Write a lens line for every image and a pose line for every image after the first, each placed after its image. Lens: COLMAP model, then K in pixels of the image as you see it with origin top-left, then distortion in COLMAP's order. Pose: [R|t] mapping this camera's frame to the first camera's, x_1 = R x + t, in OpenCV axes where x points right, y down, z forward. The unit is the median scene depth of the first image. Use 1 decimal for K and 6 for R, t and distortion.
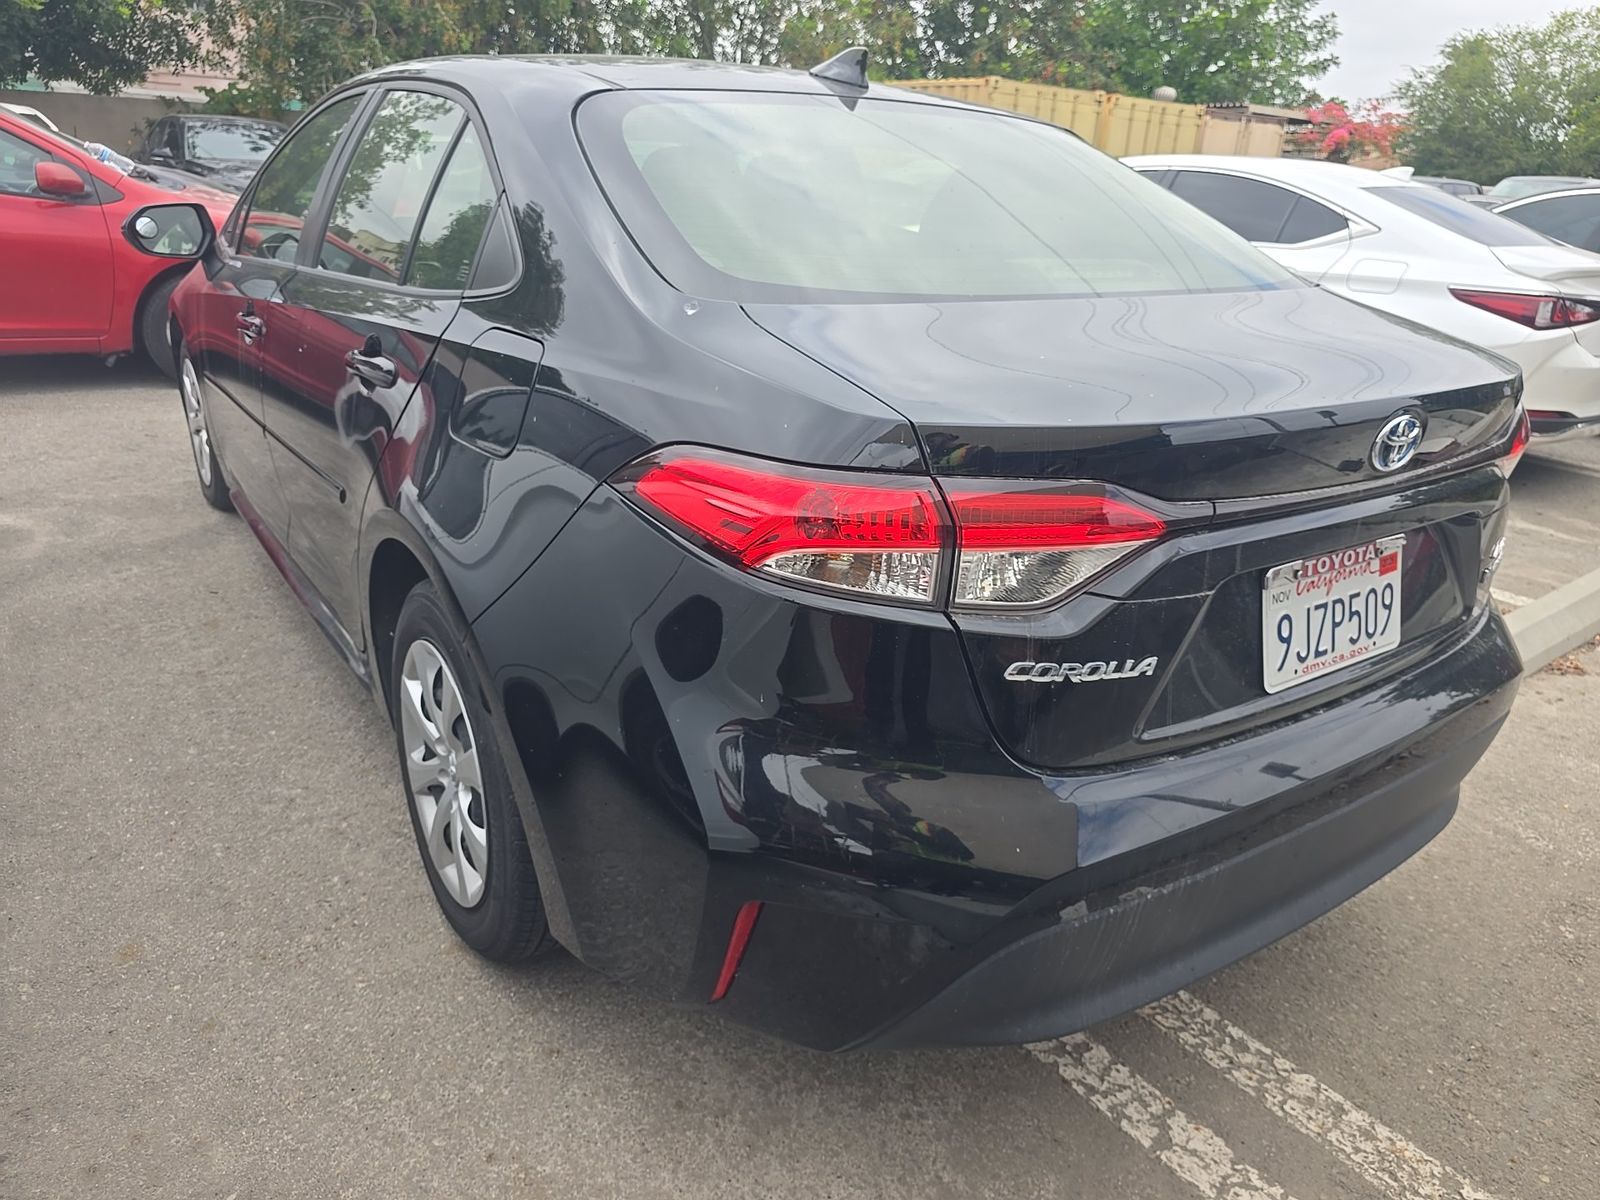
lens RADIAL K [[1080.4, 0, 800.0], [0, 1080.4, 600.0], [0, 0, 1]] dist [-0.006447, -0.002446]
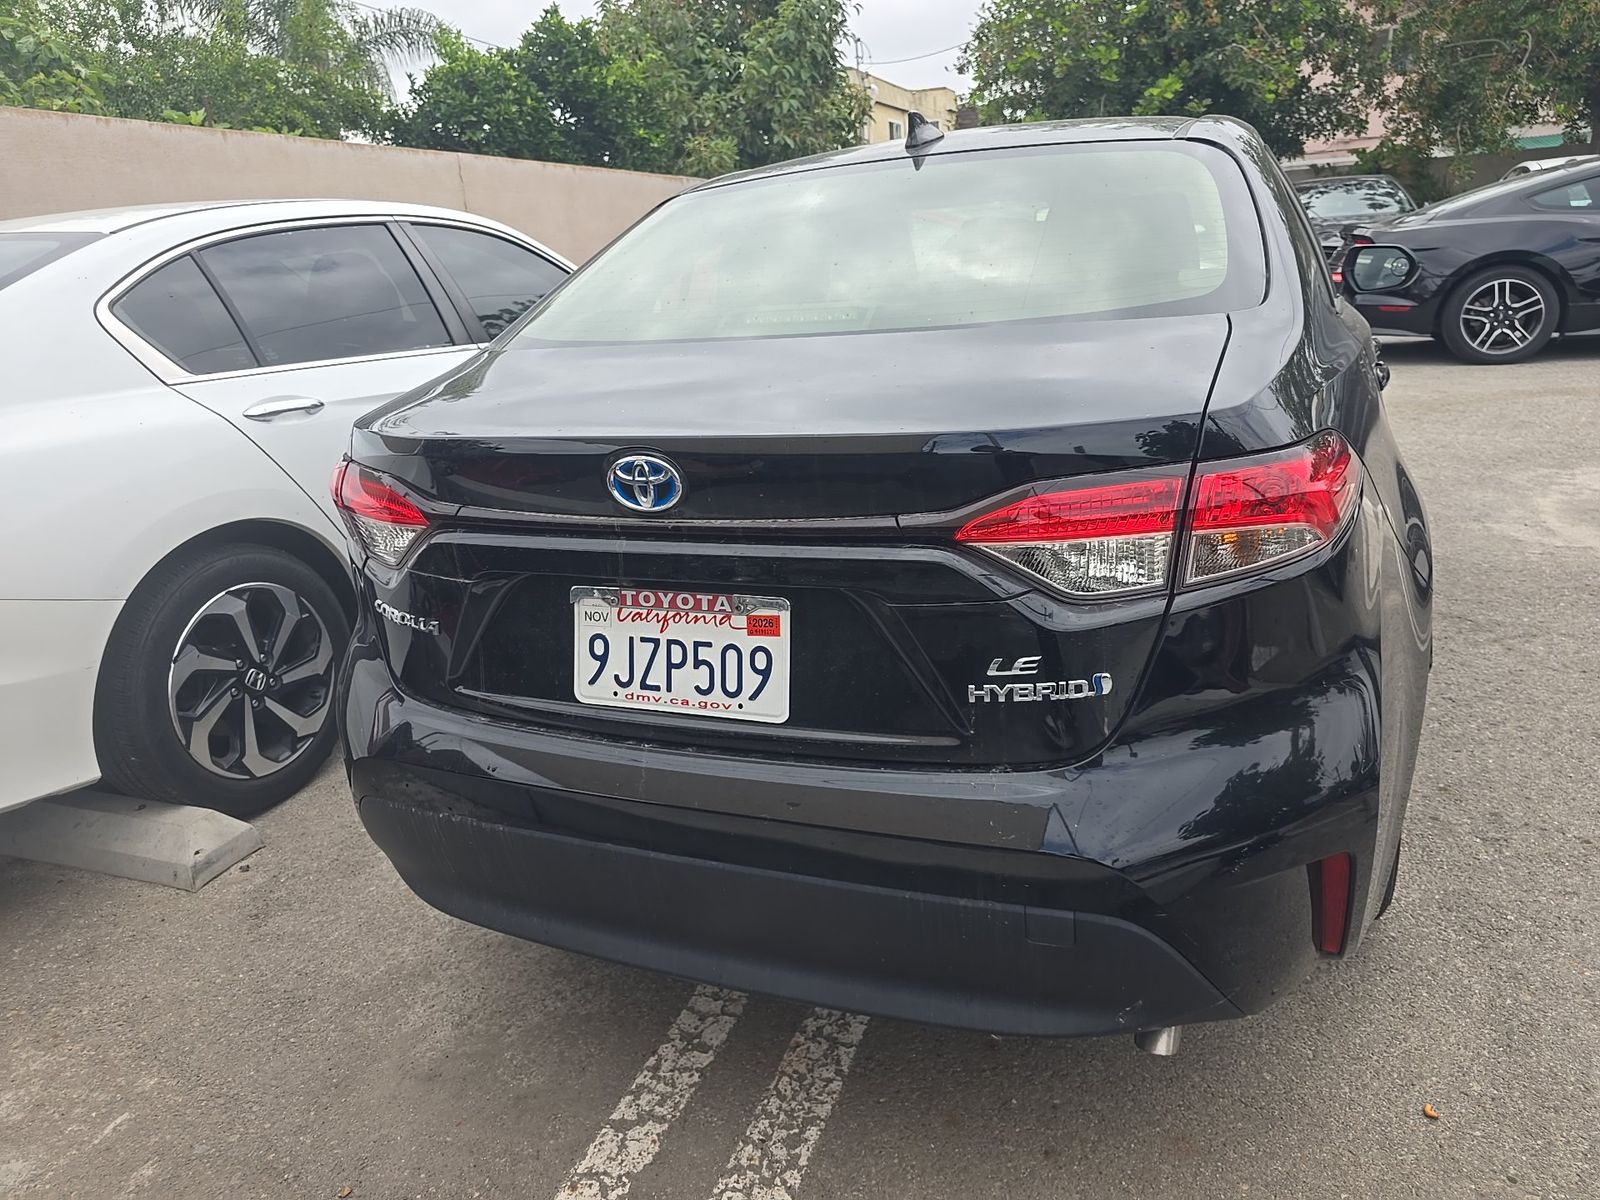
lens RADIAL K [[1072.6, 0, 808.3], [0, 1072.6, 604.0], [0, 0, 1]] dist [0.031805, -0.024625]
pose [[0.534010, 0.175596, -0.827042, 1.219922], [-0.210850, 0.974947, 0.070856, -0.114731], [0.818764, 0.136544, 0.557656, 0.479312]]
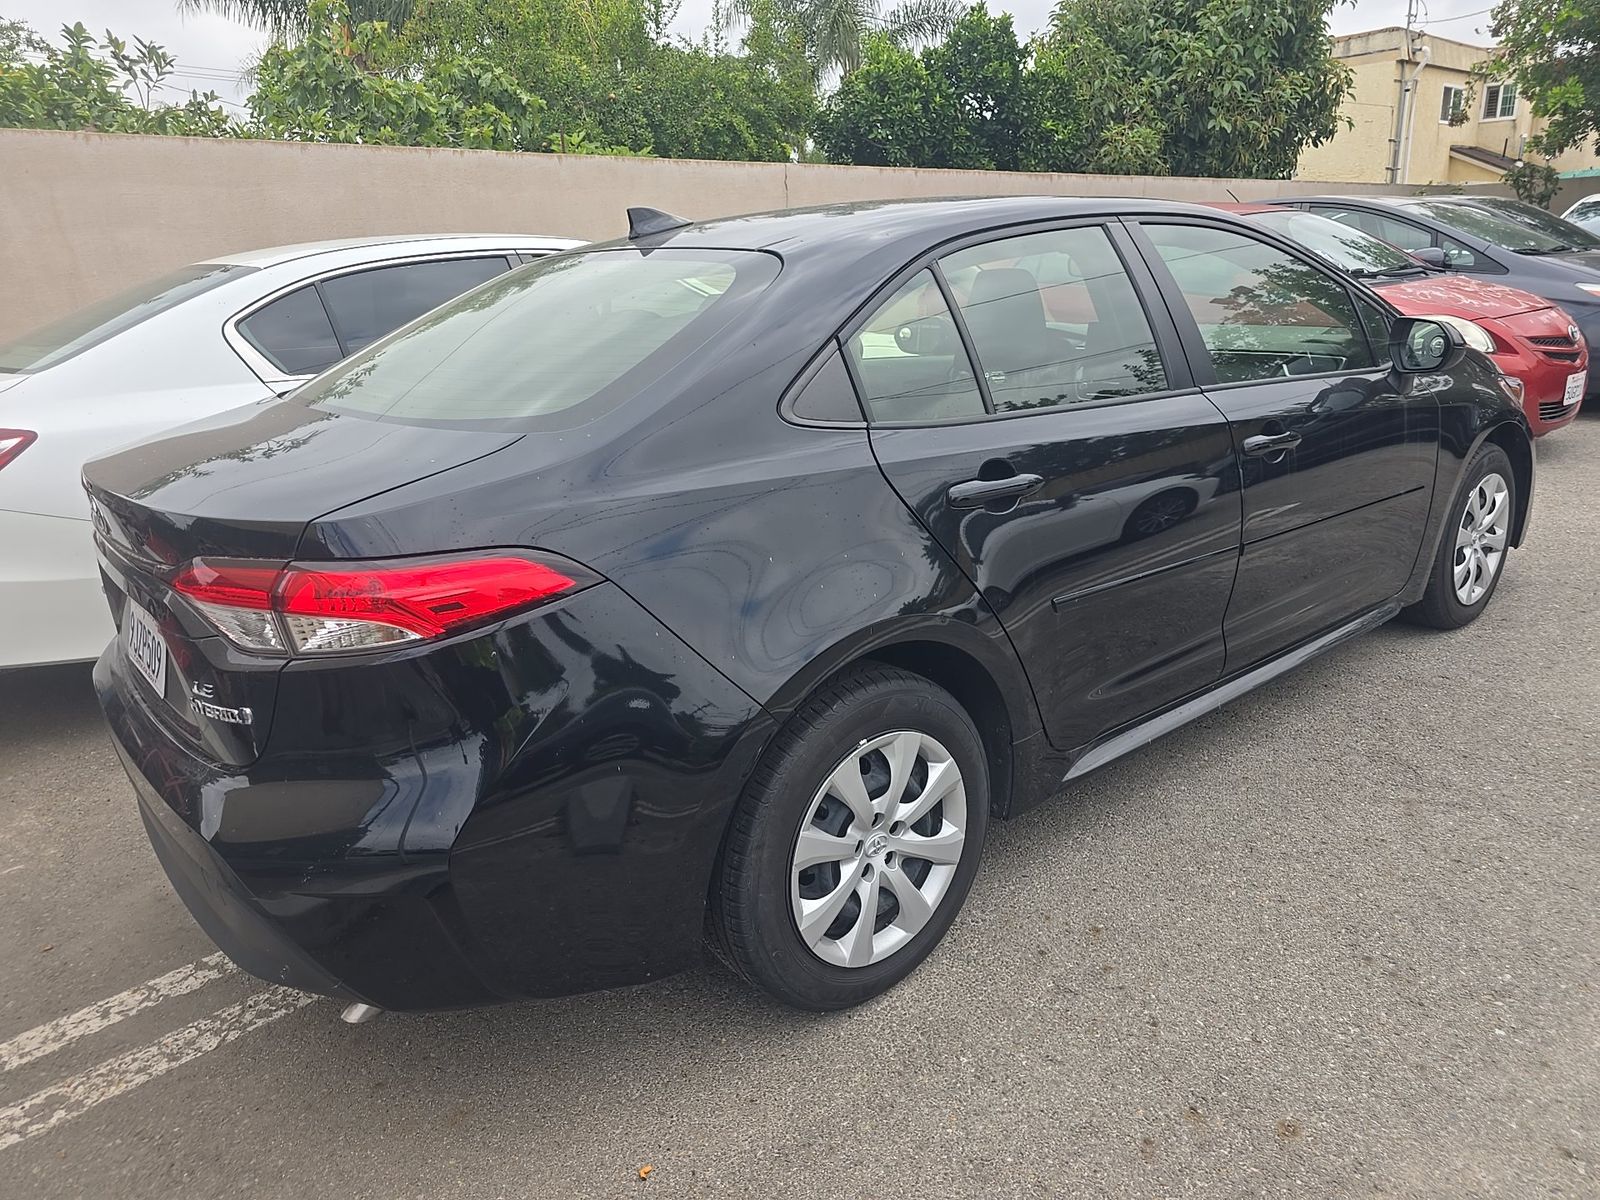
lens RADIAL K [[1072.6, 0, 808.3], [0, 1072.6, 604.0], [0, 0, 1]] dist [0.031805, -0.024625]
pose [[0.101009, 0.251207, -0.962649, 1.707324], [-0.312519, 0.926631, 0.209016, -0.520772], [0.944526, 0.279733, 0.172105, 1.379510]]
